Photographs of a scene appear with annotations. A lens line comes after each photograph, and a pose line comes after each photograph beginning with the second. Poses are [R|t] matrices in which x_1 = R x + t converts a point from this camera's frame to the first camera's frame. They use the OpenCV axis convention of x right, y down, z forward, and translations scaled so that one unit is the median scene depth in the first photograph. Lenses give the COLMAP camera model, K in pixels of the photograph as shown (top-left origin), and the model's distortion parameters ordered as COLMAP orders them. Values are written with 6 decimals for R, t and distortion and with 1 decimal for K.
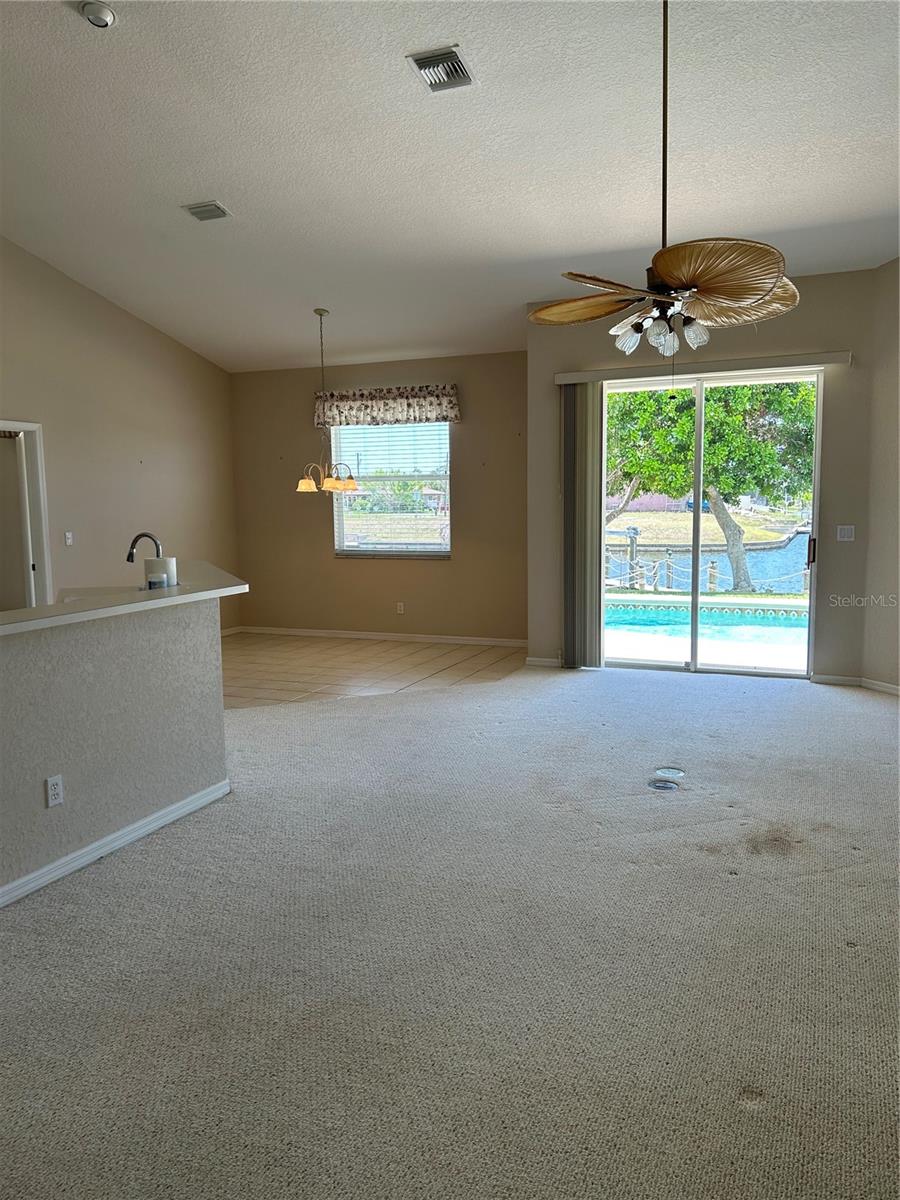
lens RADIAL K [[905.3, 0, 450.0], [0, 905.3, 600.0], [0, 0, 1]] dist [0.067025, -0.087113]
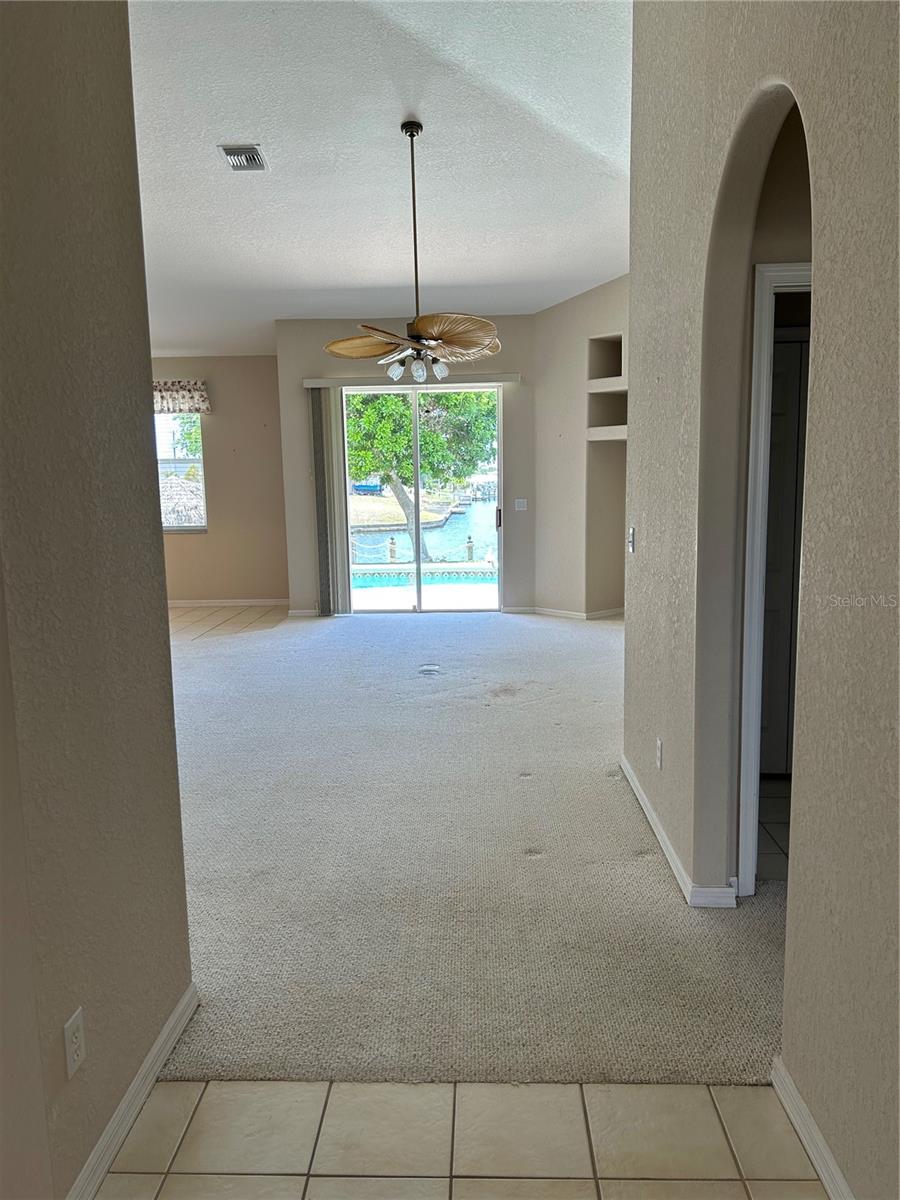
lens RADIAL K [[905.3, 0, 450.0], [0, 905.3, 600.0], [0, 0, 1]] dist [0.067025, -0.087113]
pose [[0.934279, -0.050017, 0.353018, -0.126562], [0.043654, 0.998709, 0.025968, 0.024286], [-0.353861, -0.008851, 0.935256, -0.197237]]
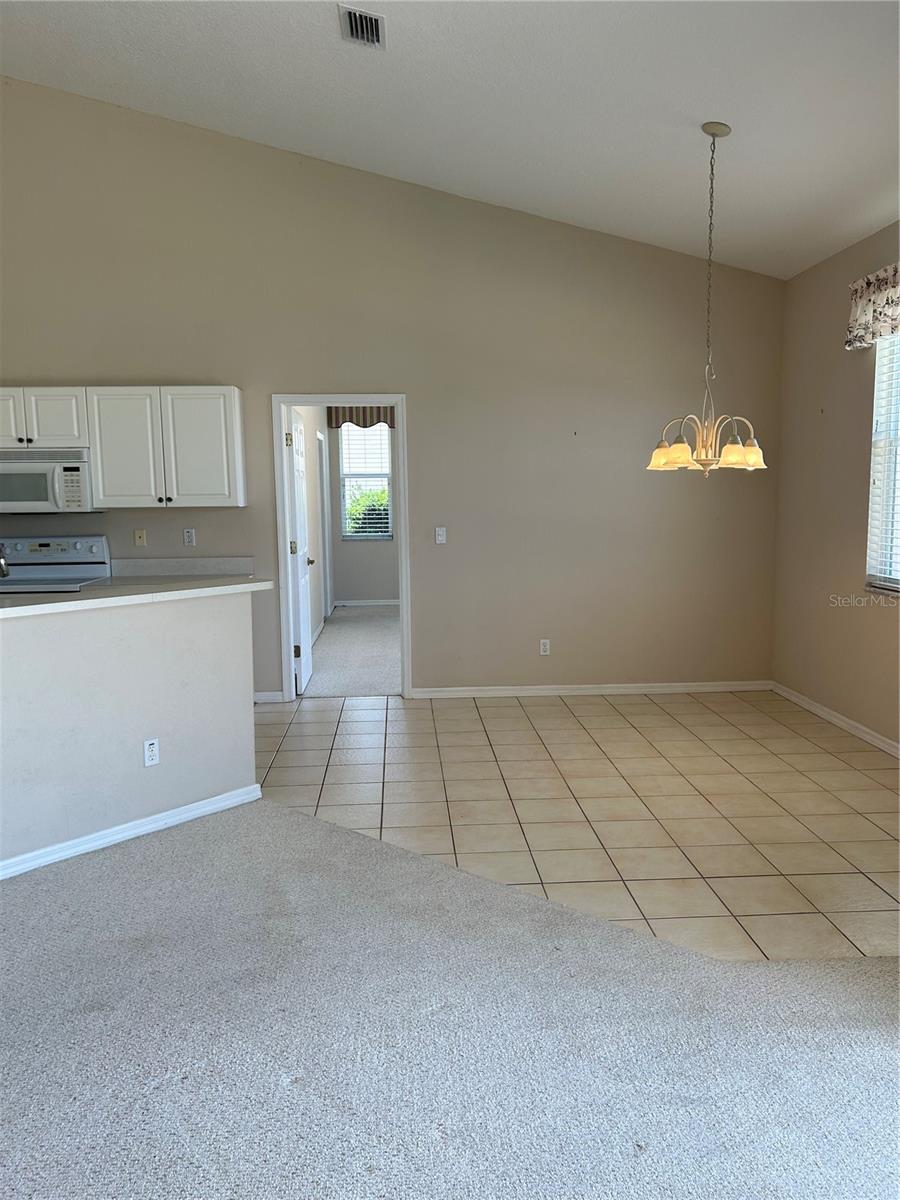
lens RADIAL K [[905.3, 0, 450.0], [0, 905.3, 600.0], [0, 0, 1]] dist [0.067025, -0.087113]
pose [[0.439593, 0.113652, -0.890978, 0.267016], [-0.087969, 0.992641, 0.083217, -0.067836], [0.893879, 0.041797, 0.446356, 0.574850]]
